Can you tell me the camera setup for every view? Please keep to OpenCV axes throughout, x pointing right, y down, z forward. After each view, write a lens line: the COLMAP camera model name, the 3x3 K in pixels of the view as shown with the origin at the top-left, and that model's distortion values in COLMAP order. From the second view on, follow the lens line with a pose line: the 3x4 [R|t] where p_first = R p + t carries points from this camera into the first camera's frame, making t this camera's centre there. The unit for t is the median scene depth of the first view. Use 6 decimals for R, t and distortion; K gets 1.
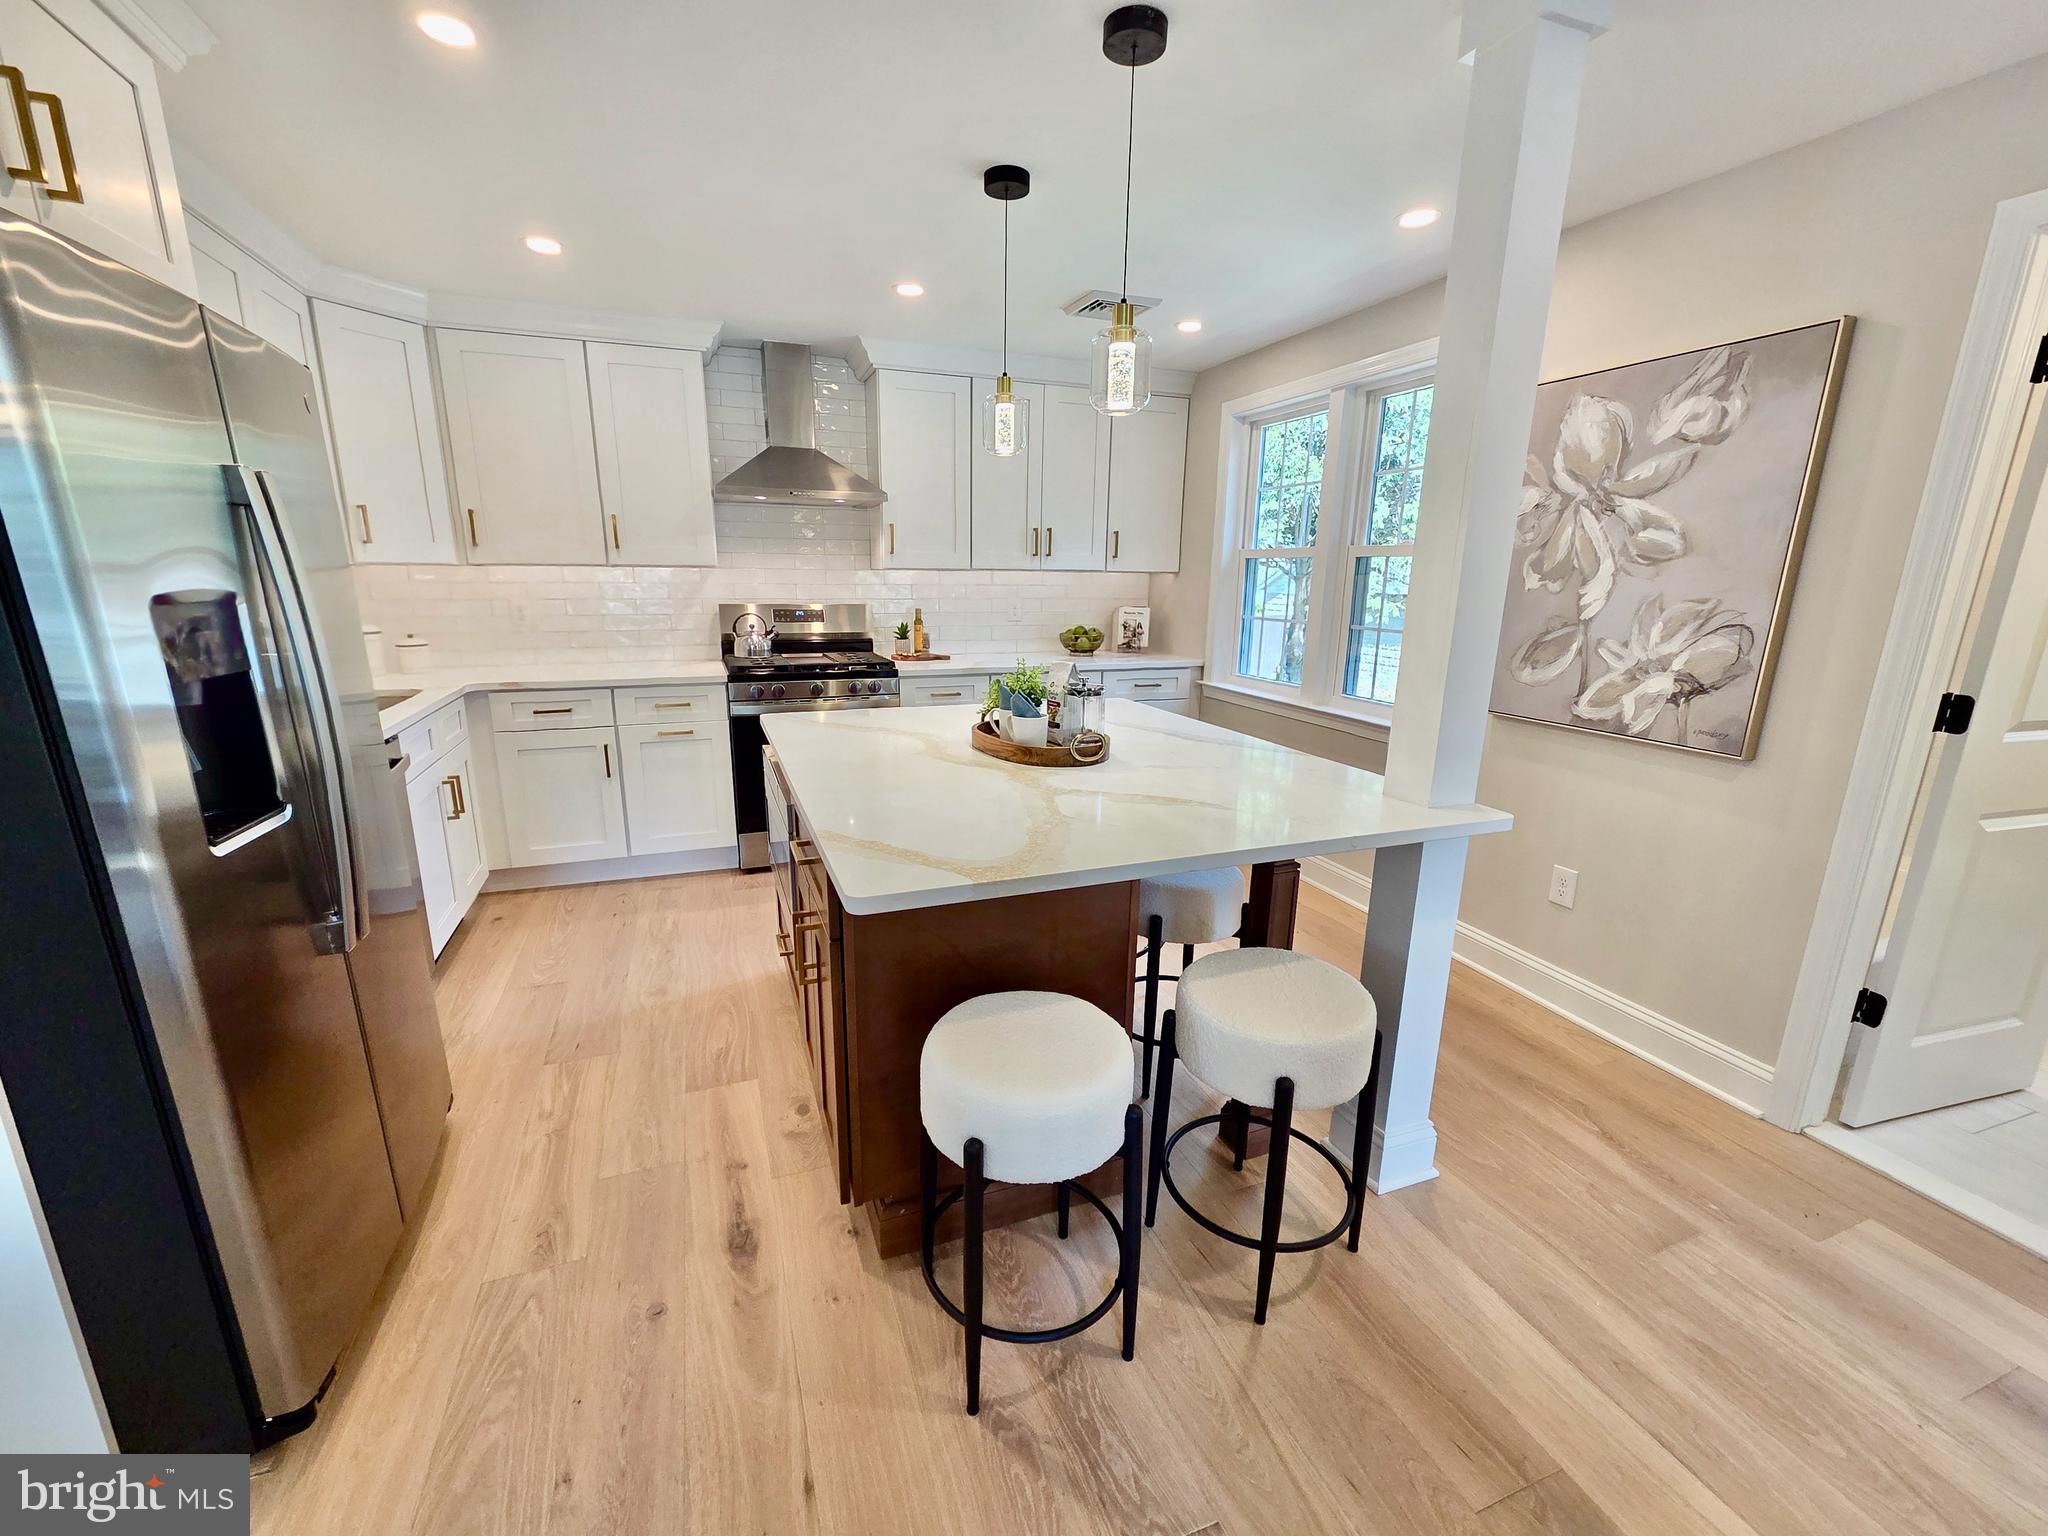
lens RADIAL K [[838.8, 0, 1012.2], [0, 838.8, 776.3], [0, 0, 1]] dist [-0.000648, -0.000255]
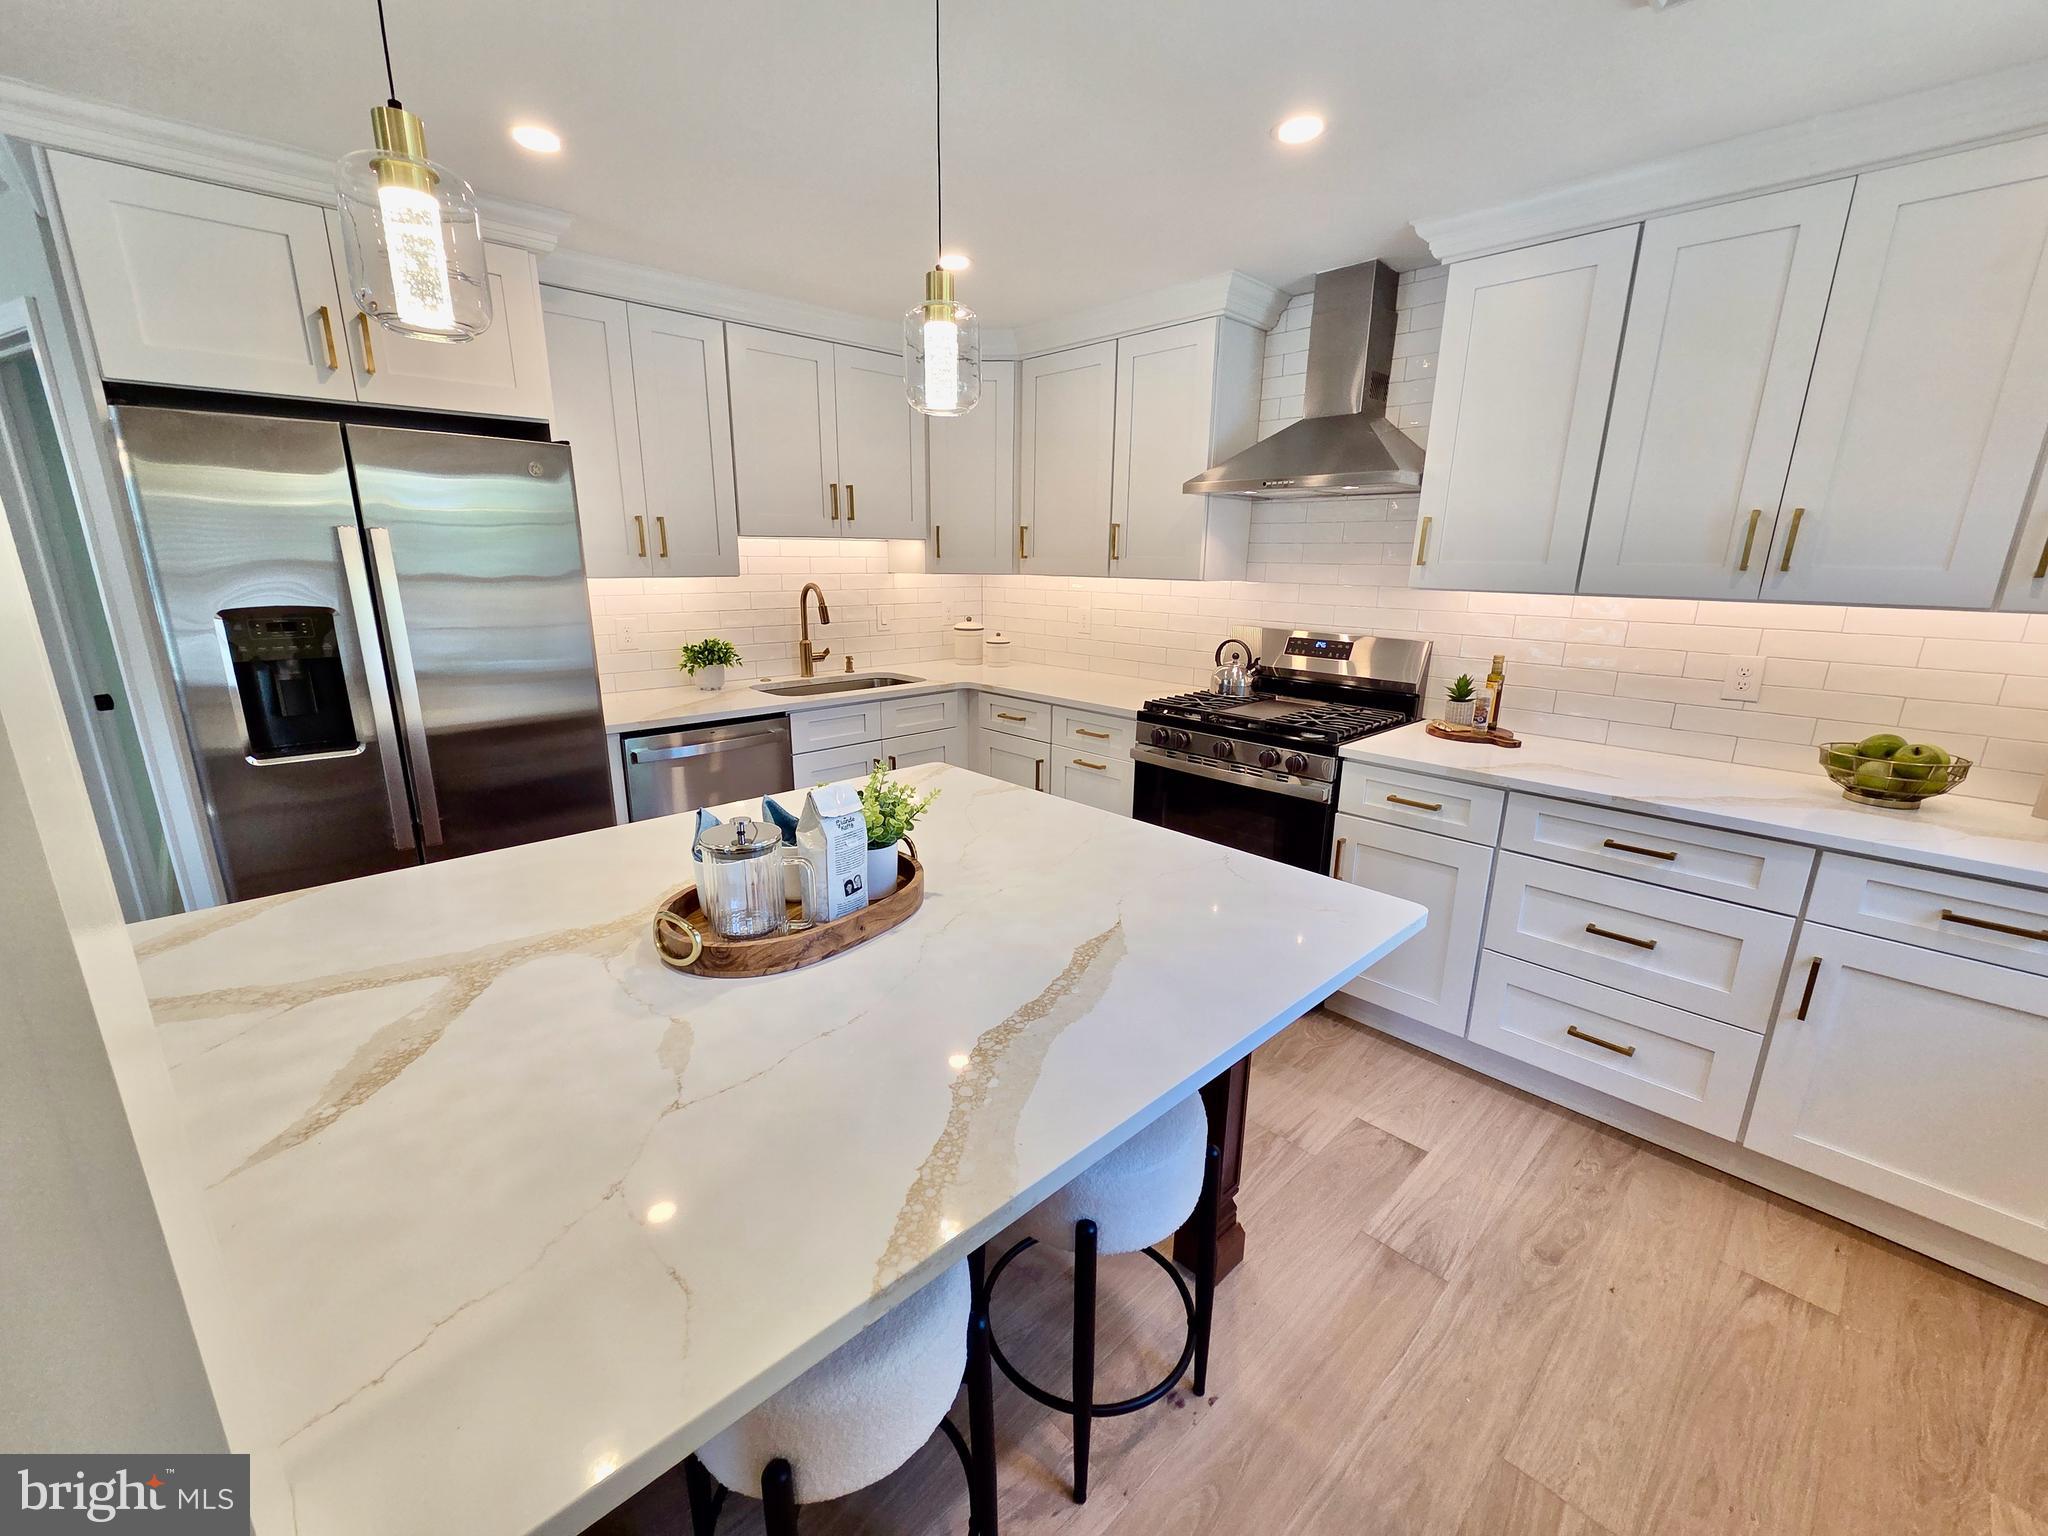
lens RADIAL K [[838.6, 0, 1012.6], [0, 838.6, 775.2], [0, 0, 1]] dist [0.002527, -0.000407]
pose [[0.385164, 0.230893, -0.893497, 0.380943], [-0.224388, 0.962570, 0.152014, -0.160850], [0.895153, 0.141940, 0.422557, 0.552115]]
